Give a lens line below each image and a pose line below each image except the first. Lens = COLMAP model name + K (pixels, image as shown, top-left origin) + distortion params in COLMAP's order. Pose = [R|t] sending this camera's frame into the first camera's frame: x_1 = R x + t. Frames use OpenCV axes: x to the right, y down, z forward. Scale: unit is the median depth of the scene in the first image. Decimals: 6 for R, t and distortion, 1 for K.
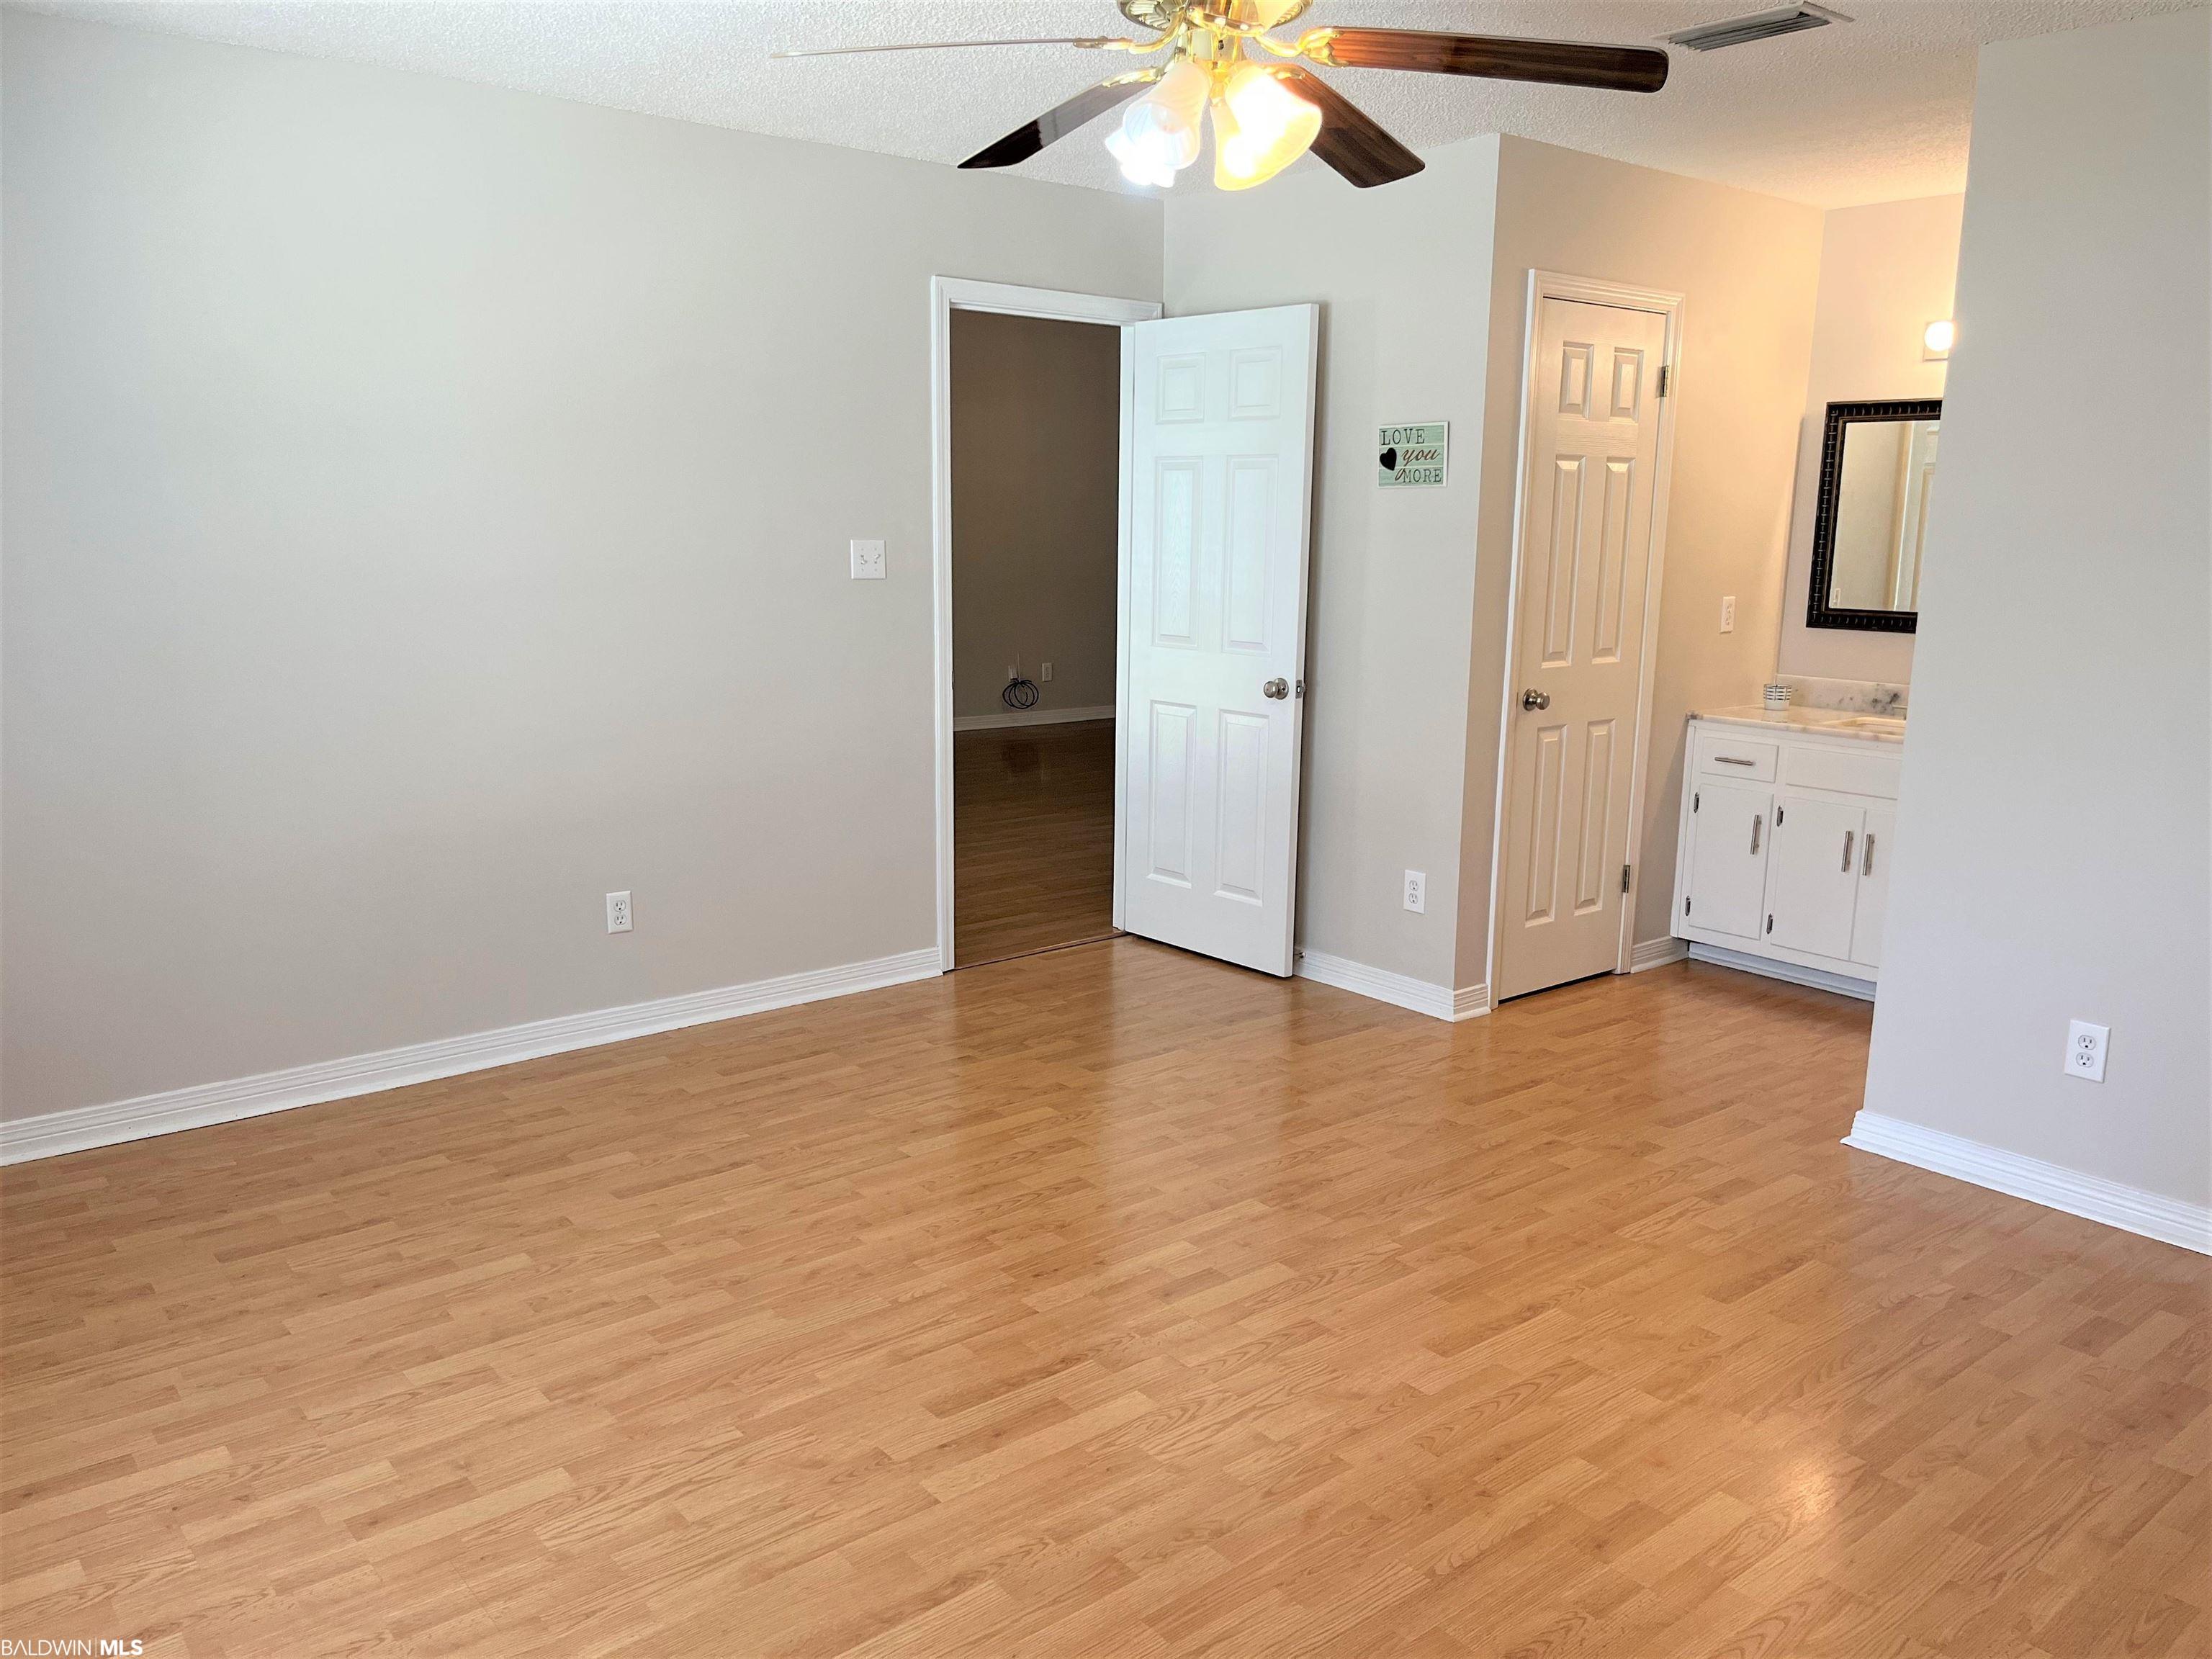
lens RADIAL K [[1670.5, 0, 1136.1], [0, 1670.5, 851.2], [0, 0, 1]] dist [0.059245, -0.089115]
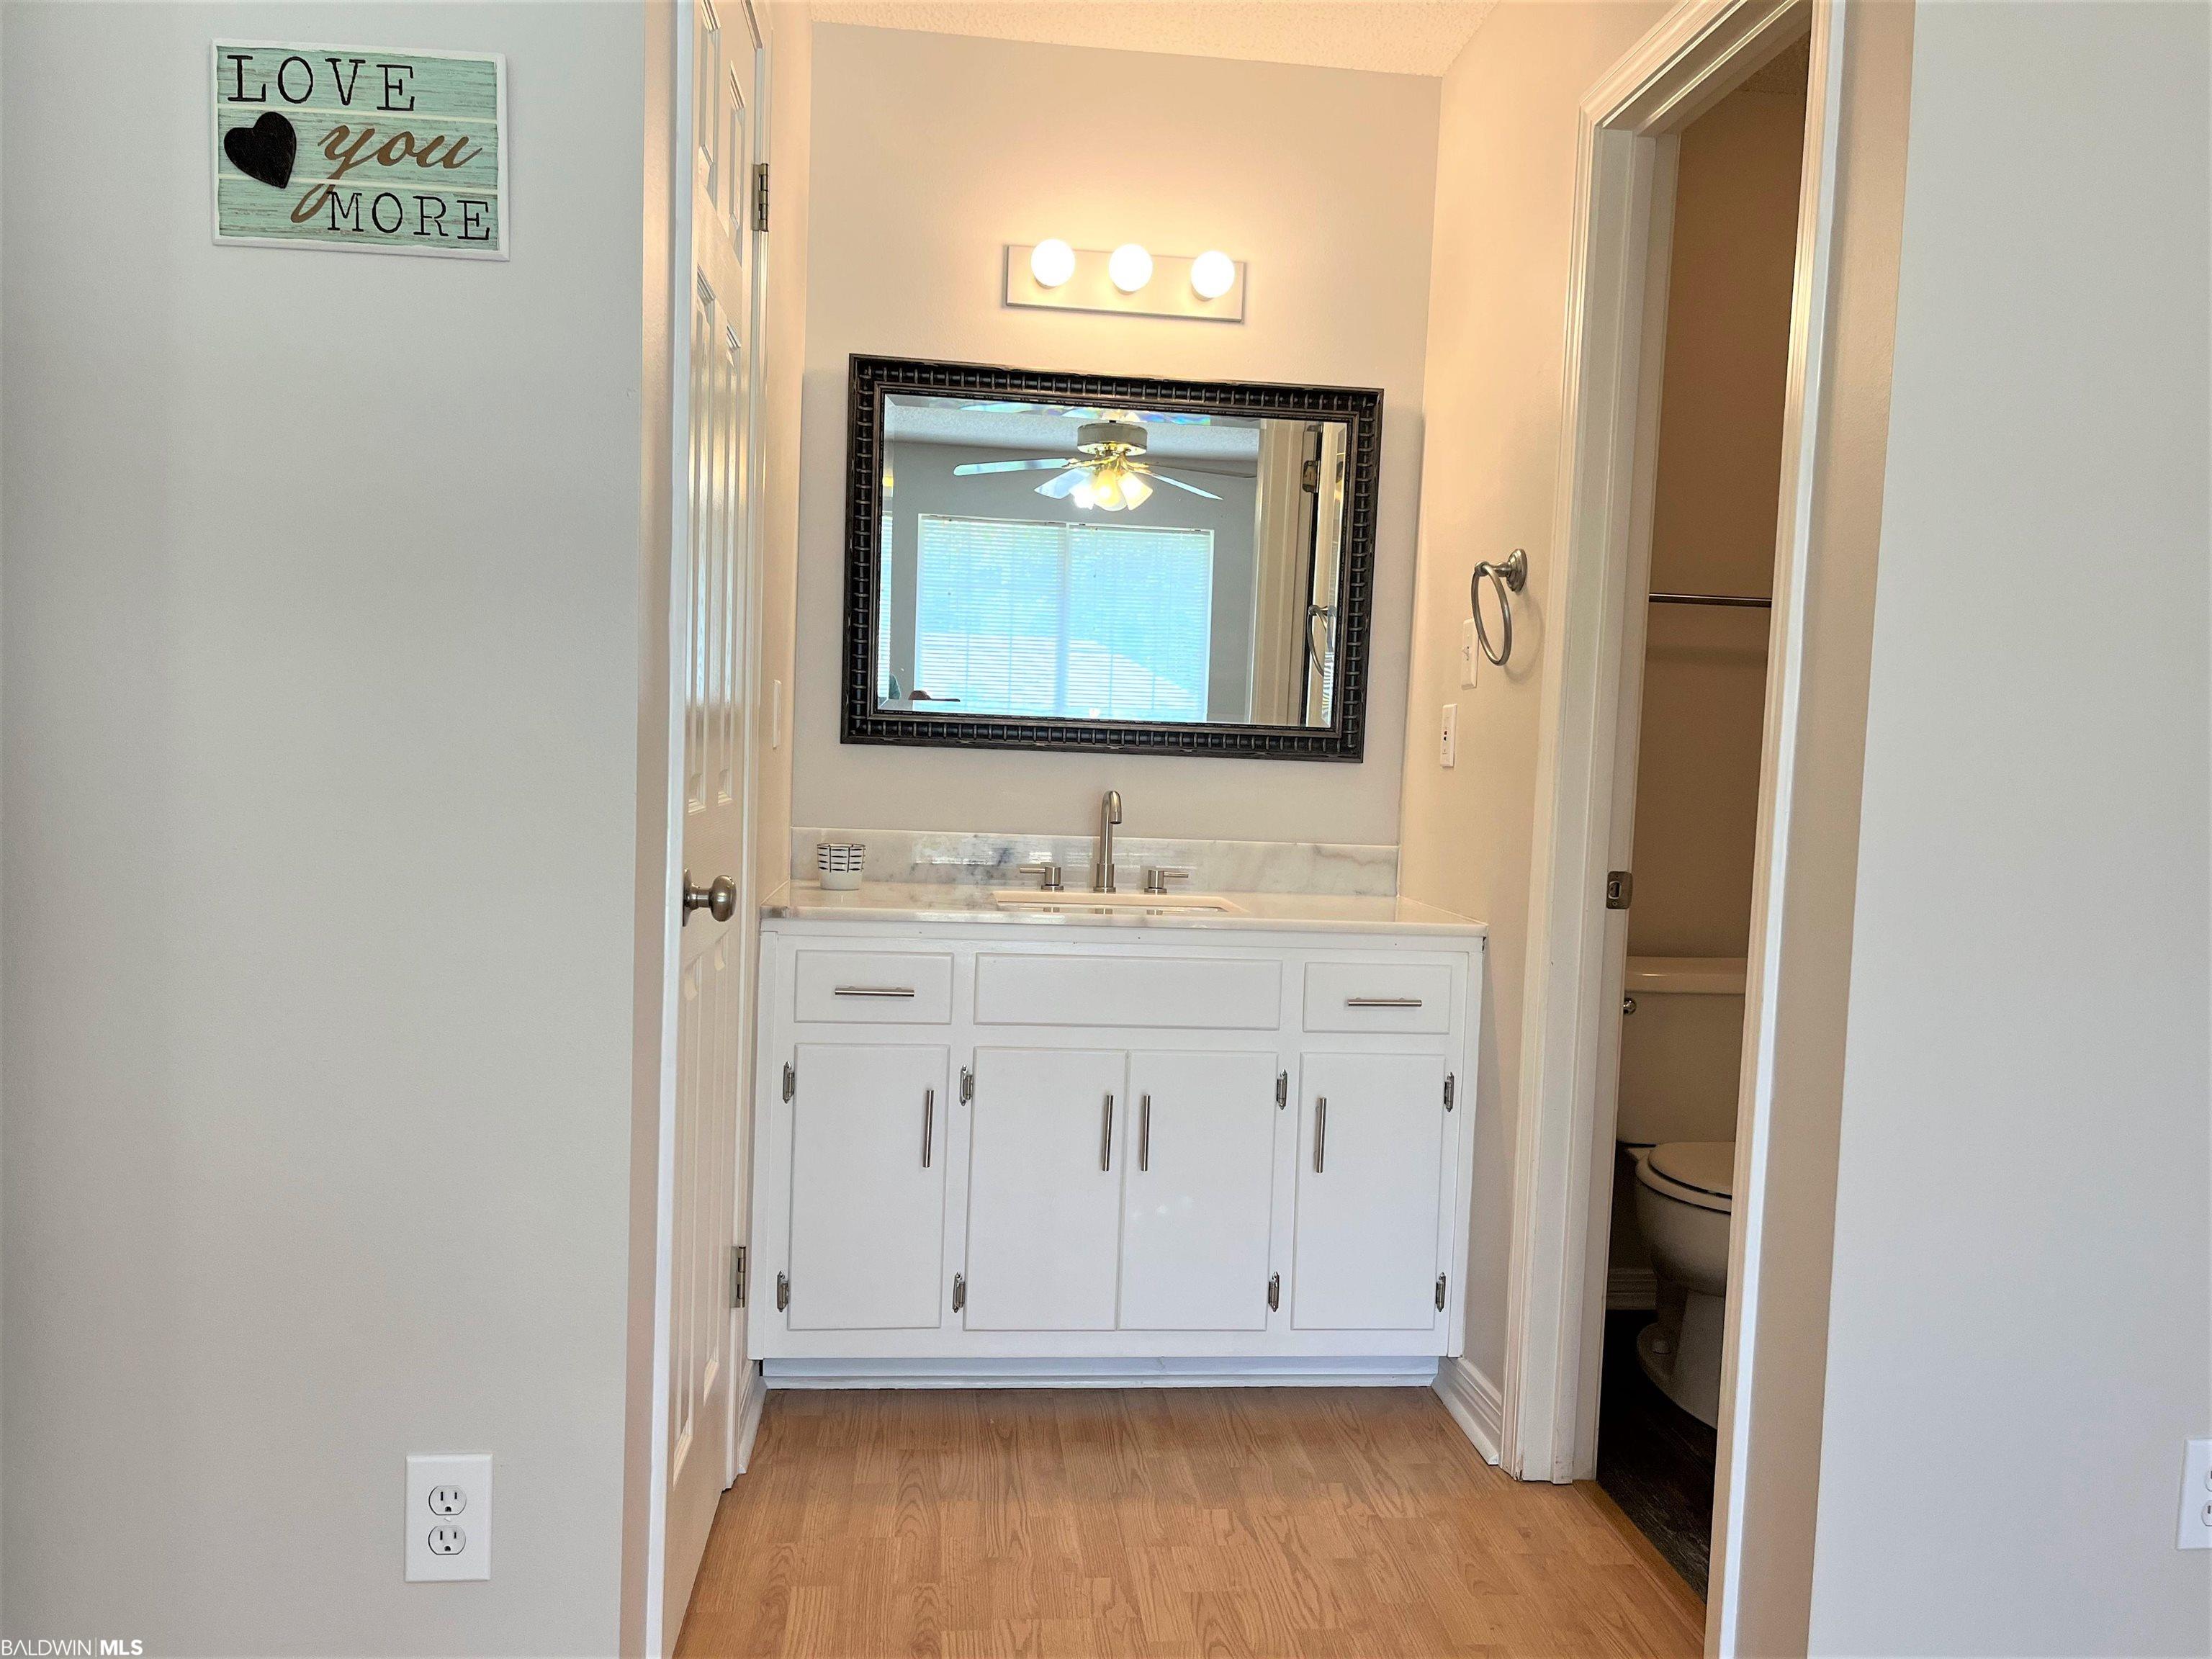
lens RADIAL K [[1670.5, 0, 1136.1], [0, 1670.5, 851.2], [0, 0, 1]] dist [0.059245, -0.089115]
pose [[0.556508, -0.047481, 0.829484, -0.021962], [0.136922, 0.989956, -0.035196, -0.075876], [-0.819482, 0.133162, 0.557420, 0.728720]]
